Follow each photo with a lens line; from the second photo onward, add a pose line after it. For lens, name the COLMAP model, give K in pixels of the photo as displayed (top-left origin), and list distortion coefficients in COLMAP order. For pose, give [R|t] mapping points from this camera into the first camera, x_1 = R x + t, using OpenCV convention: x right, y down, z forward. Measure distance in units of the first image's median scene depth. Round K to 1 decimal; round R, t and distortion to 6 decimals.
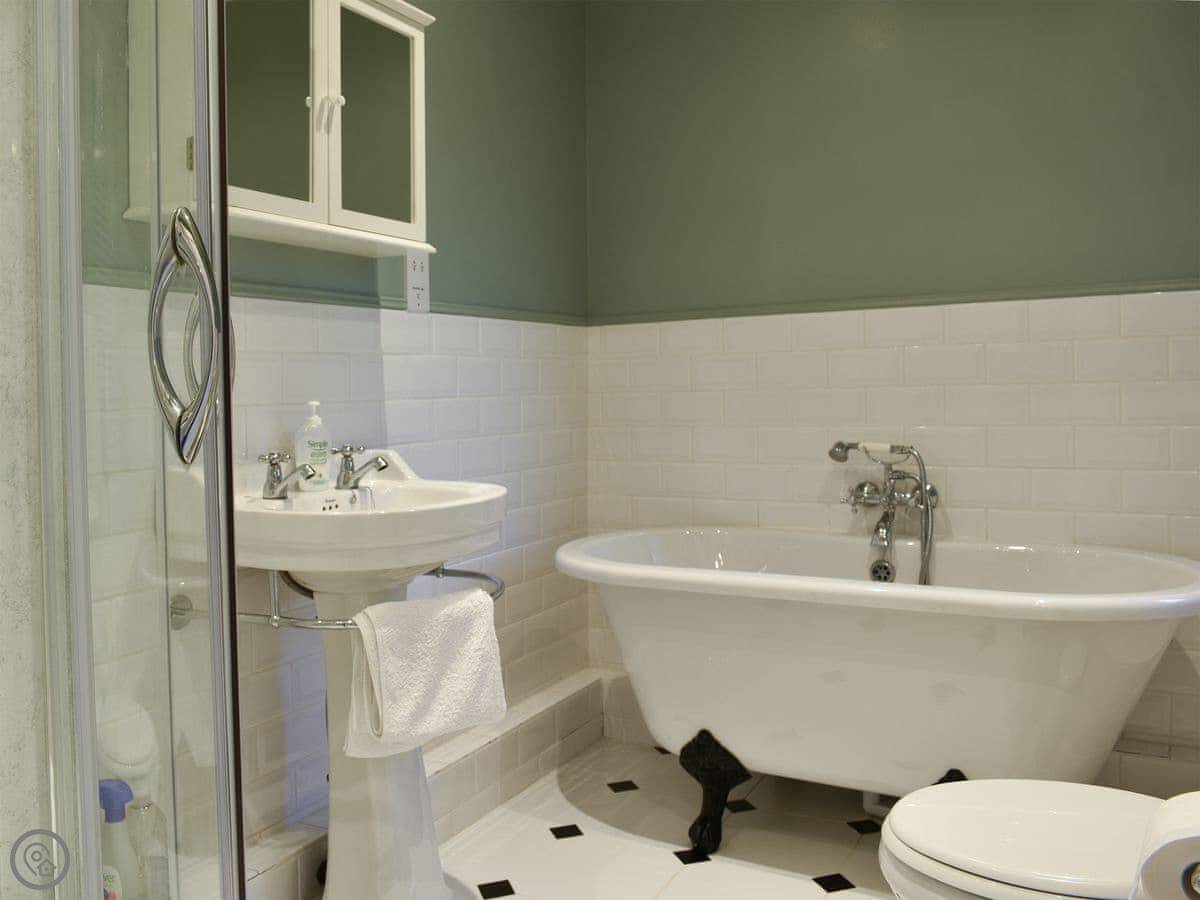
lens RADIAL K [[908.9, 0, 600.0], [0, 908.9, 450.0], [0, 0, 1]] dist [-0.056477, 0.000875]
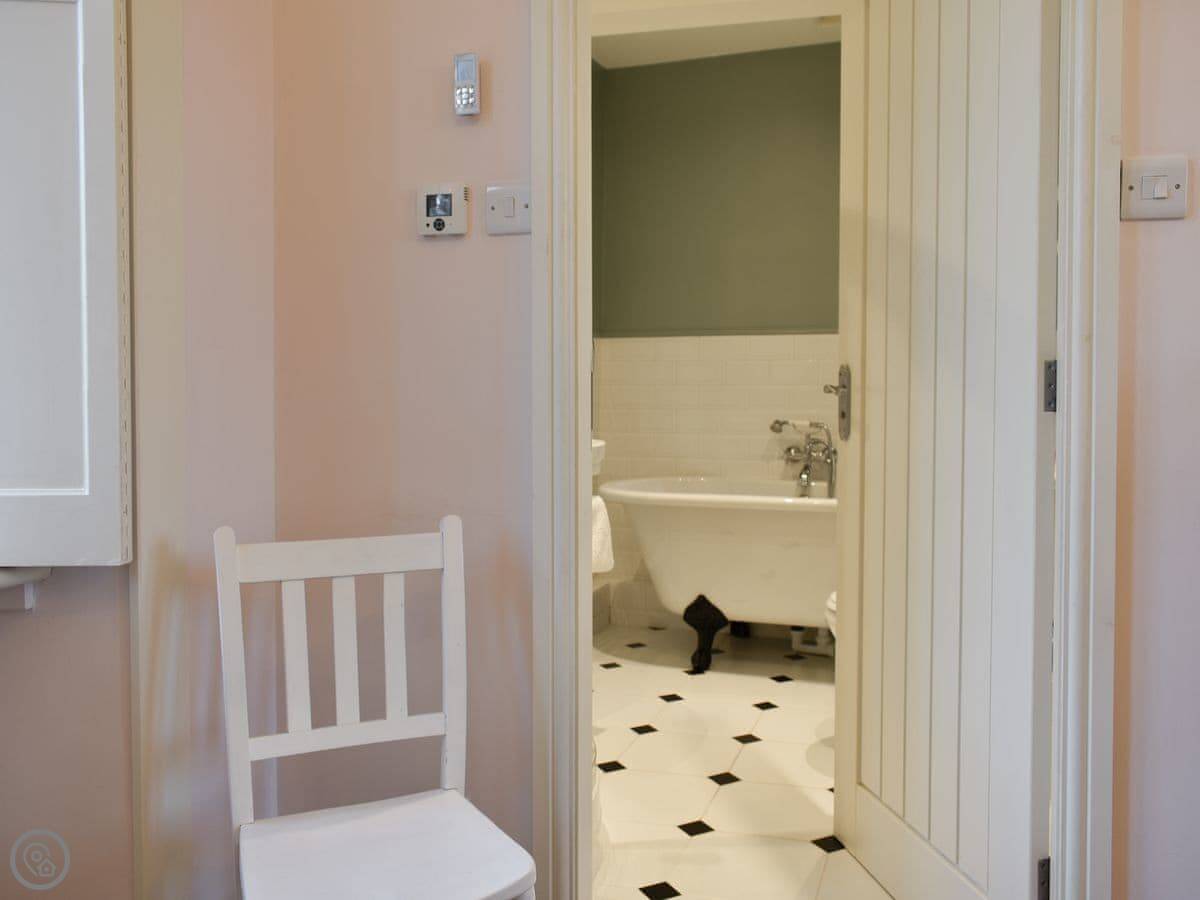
lens RADIAL K [[962.0, 0, 600.0], [0, 962.0, 450.0], [0, 0, 1]] dist [-0.042223, 0.000089]
pose [[0.988887, 0.010200, 0.148321, -0.292832], [-0.011648, 0.999893, 0.008893, 0.032694], [-0.148214, -0.010522, 0.988899, -0.614780]]
